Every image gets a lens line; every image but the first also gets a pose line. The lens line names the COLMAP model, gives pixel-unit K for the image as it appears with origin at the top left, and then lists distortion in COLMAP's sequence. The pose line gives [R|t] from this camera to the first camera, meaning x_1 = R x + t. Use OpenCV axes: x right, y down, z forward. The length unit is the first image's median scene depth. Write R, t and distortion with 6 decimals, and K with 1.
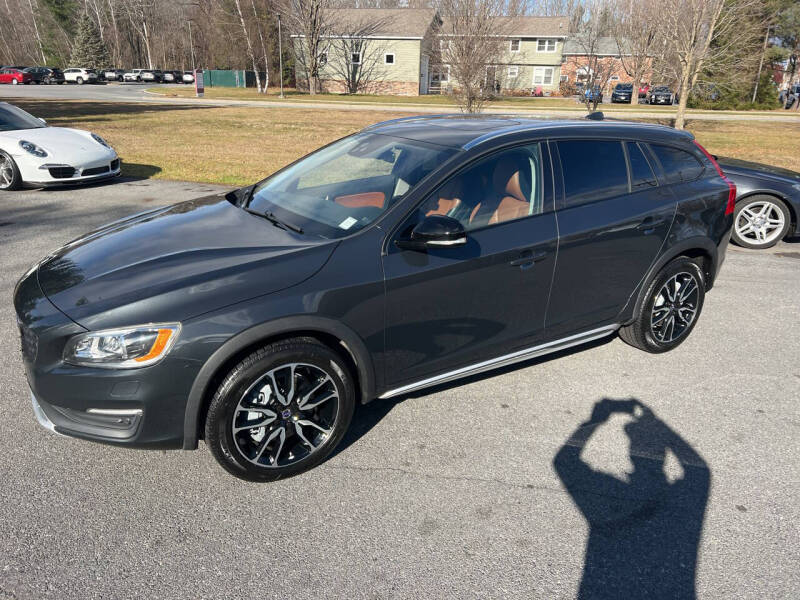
lens RADIAL K [[601.3, 0, 404.4], [0, 601.3, 295.8], [0, 0, 1]] dist [0.056109, -0.059206]
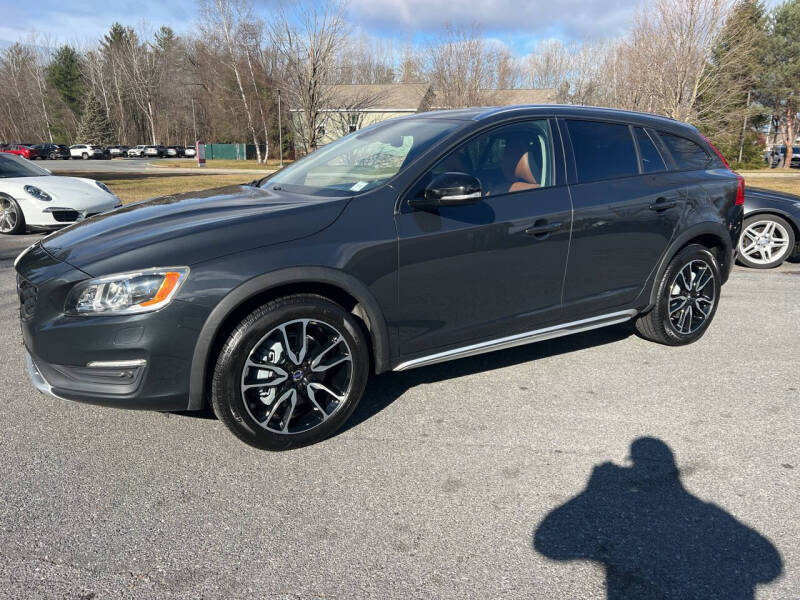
lens RADIAL K [[601.3, 0, 402.9], [0, 601.3, 299.6], [0, 0, 1]] dist [0.056109, -0.059206]
pose [[0.999821, -0.018830, 0.001813, -0.019127], [0.018916, 0.994039, -0.107371, 0.117021], [0.000220, 0.107387, 0.994217, 0.030832]]
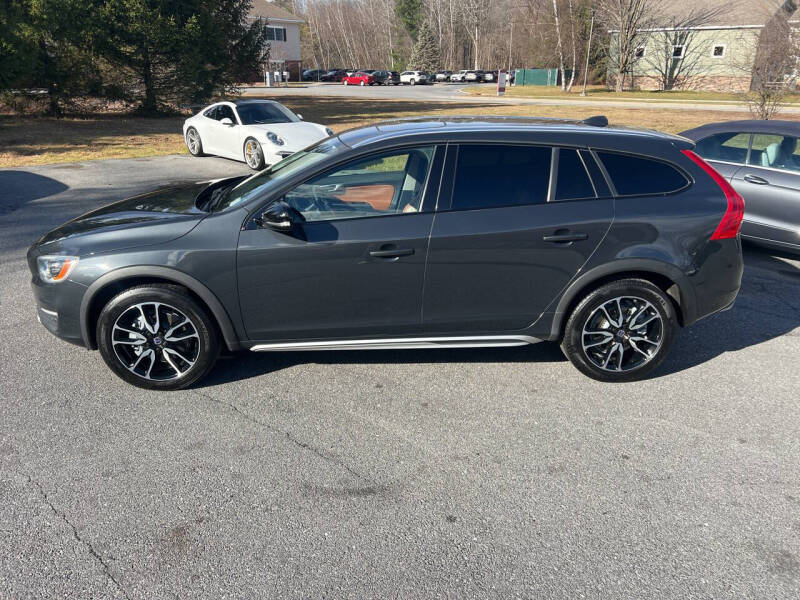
lens RADIAL K [[601.3, 0, 402.5], [0, 601.3, 293.3], [0, 0, 1]] dist [0.056109, -0.059206]
pose [[0.870848, 0.152810, -0.467197, 0.561018], [-0.152907, 0.987511, 0.037977, -0.024741], [0.467166, 0.038365, 0.883337, 0.049978]]
